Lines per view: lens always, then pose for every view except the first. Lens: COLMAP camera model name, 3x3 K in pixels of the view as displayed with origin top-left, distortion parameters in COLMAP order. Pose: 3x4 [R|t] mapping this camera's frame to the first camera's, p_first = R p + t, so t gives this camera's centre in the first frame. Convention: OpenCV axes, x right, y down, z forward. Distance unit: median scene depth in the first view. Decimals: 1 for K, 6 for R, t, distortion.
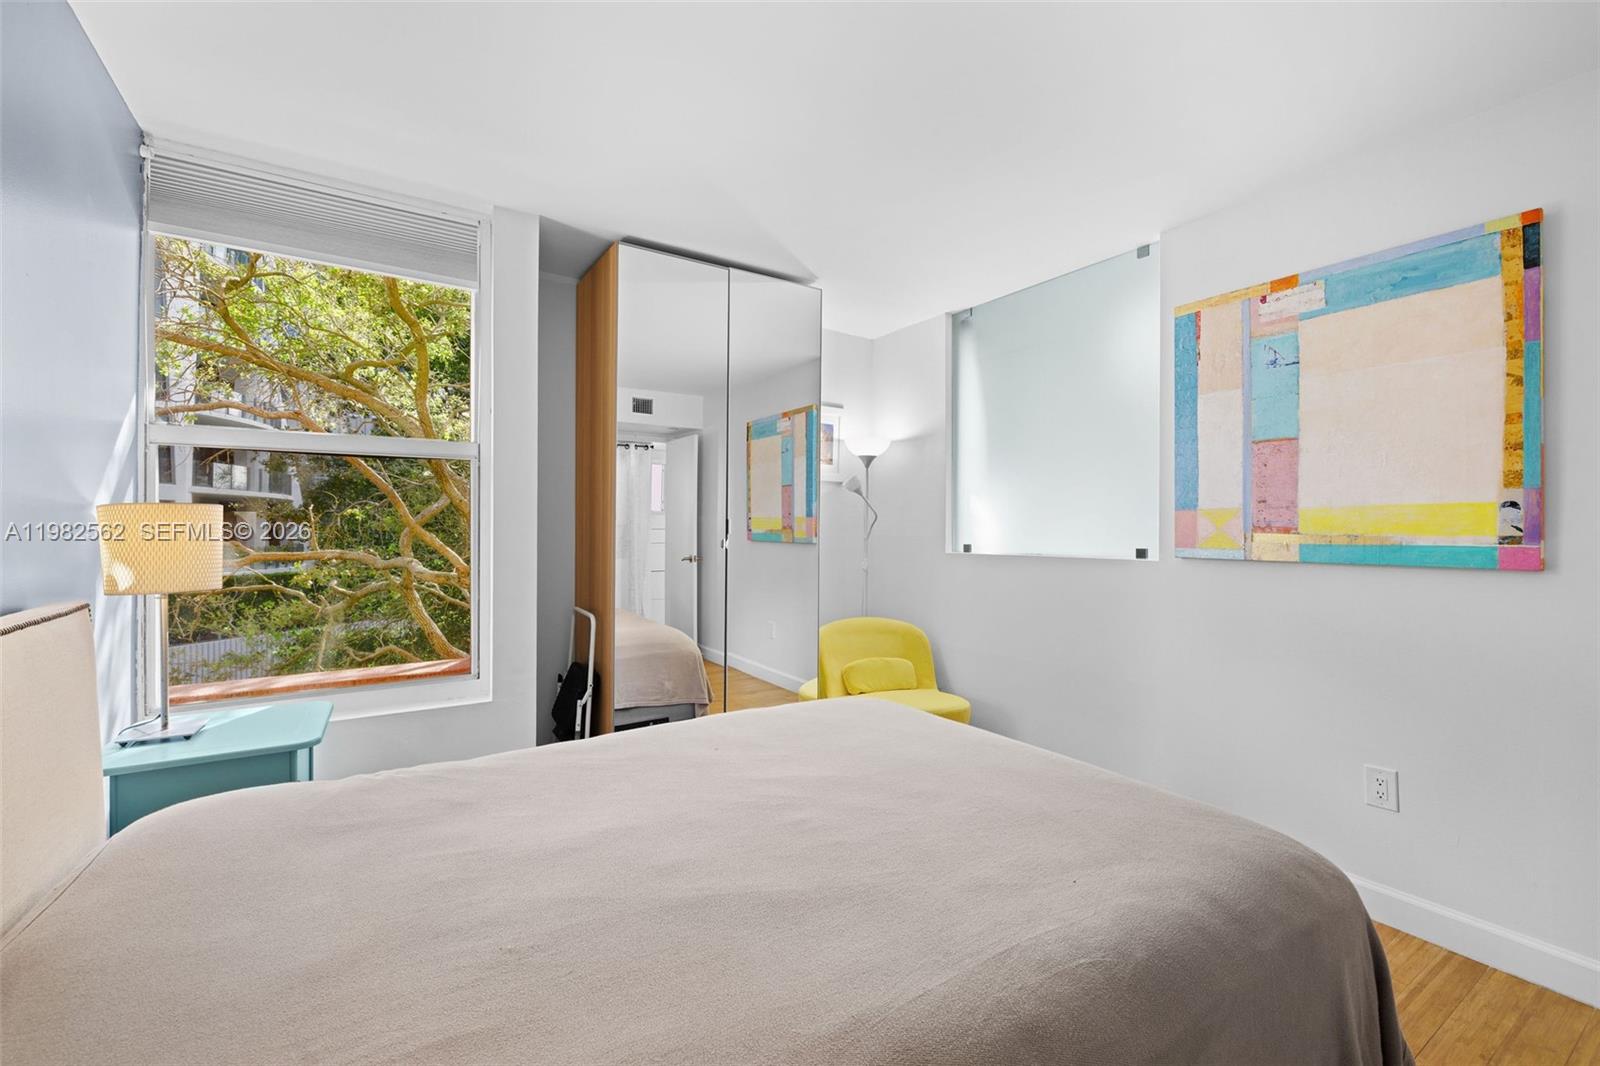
lens RADIAL K [[673.8, 0, 801.9], [0, 673.8, 527.0], [0, 0, 1]] dist [0.001324, 0.000122]
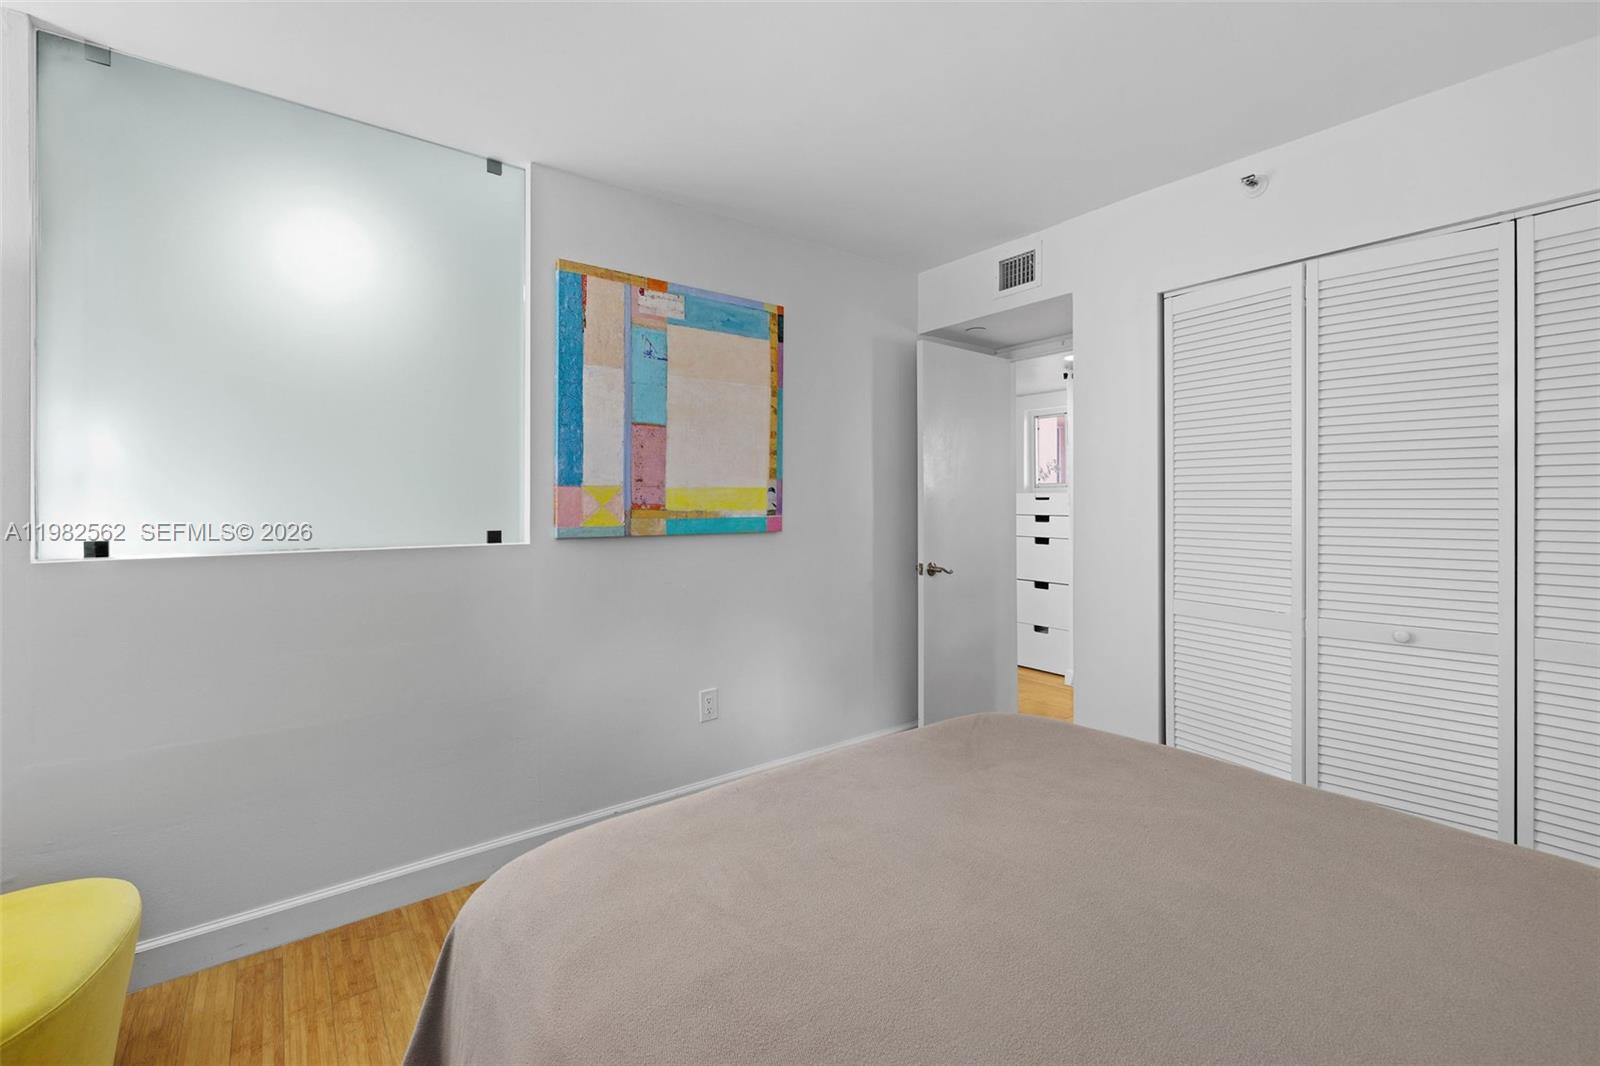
lens RADIAL K [[694.6, 0, 802.5], [0, 694.6, 517.8], [0, 0, 1]] dist [-0.002423, -0.000140]
pose [[-0.090540, -0.015249, 0.995776, -0.455130], [0.003715, 0.999871, 0.015650, 0.005278], [-0.995886, 0.005116, -0.090472, 0.876902]]
